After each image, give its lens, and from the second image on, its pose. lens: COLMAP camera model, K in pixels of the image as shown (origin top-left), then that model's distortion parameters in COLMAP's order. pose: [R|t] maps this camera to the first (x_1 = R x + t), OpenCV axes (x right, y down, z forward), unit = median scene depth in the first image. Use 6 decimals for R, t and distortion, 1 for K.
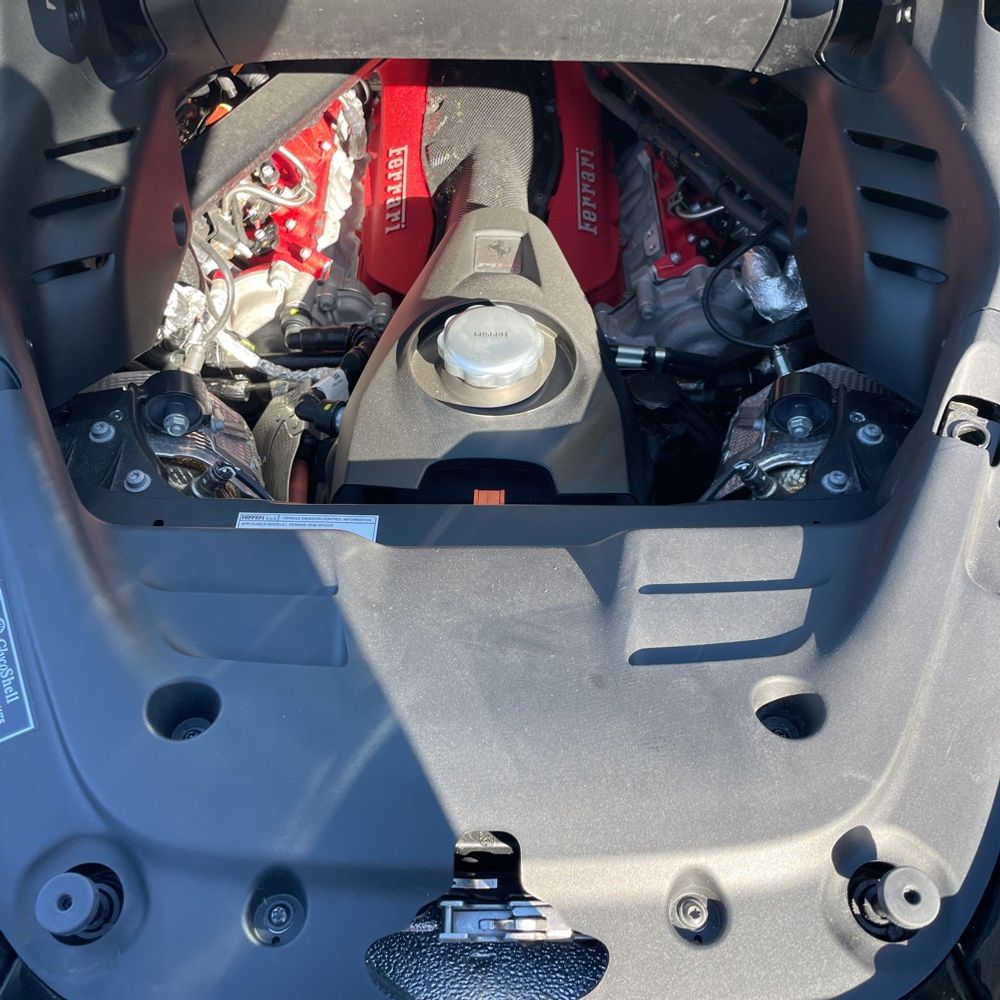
lens RADIAL K [[1005.2, 0, 502.5], [0, 1005.2, 501.5], [0, 0, 1]] dist [0.029934, 0.000000]
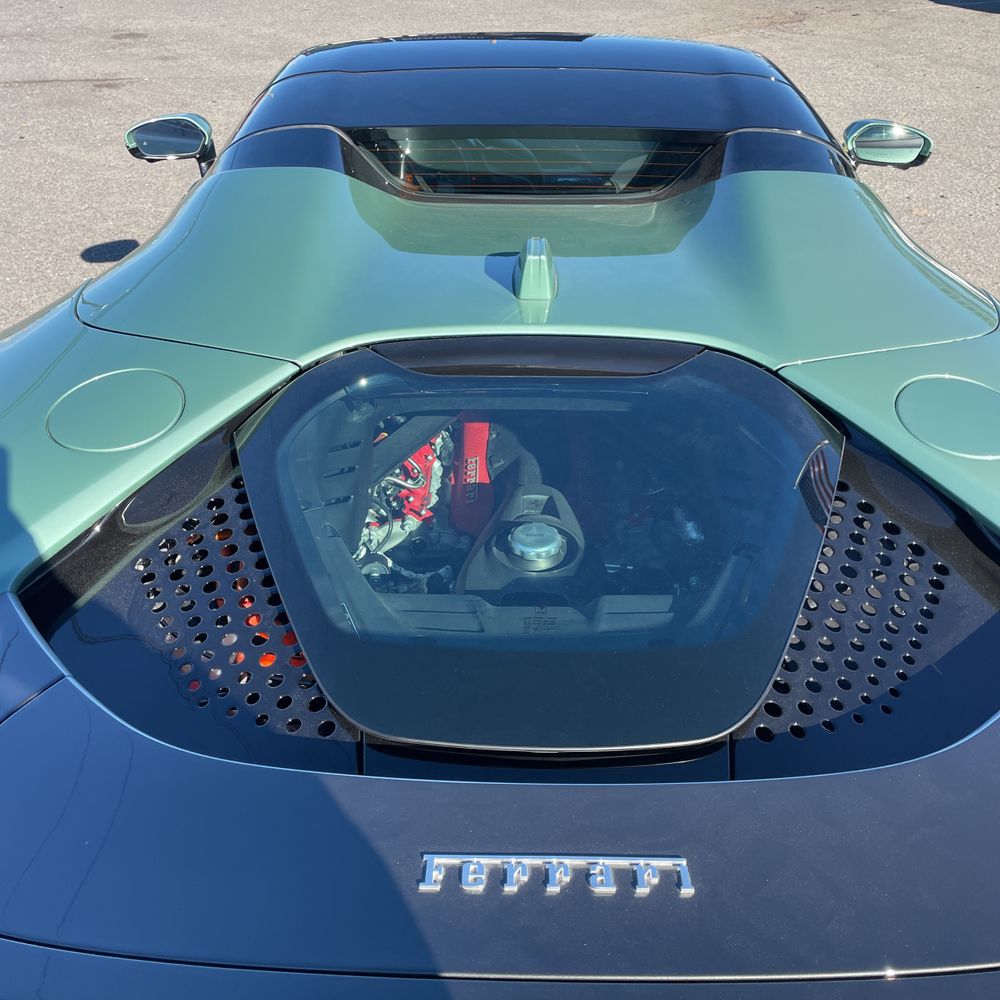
lens RADIAL K [[1005.2, 0, 499.3], [0, 1005.2, 499.7], [0, 0, 1]] dist [0.029934, 0.000000]
pose [[0.999837, -0.000775, -0.018036, -0.034502], [-0.005086, 0.946509, -0.322638, 0.306709], [0.017321, 0.322677, 0.946351, -0.676272]]
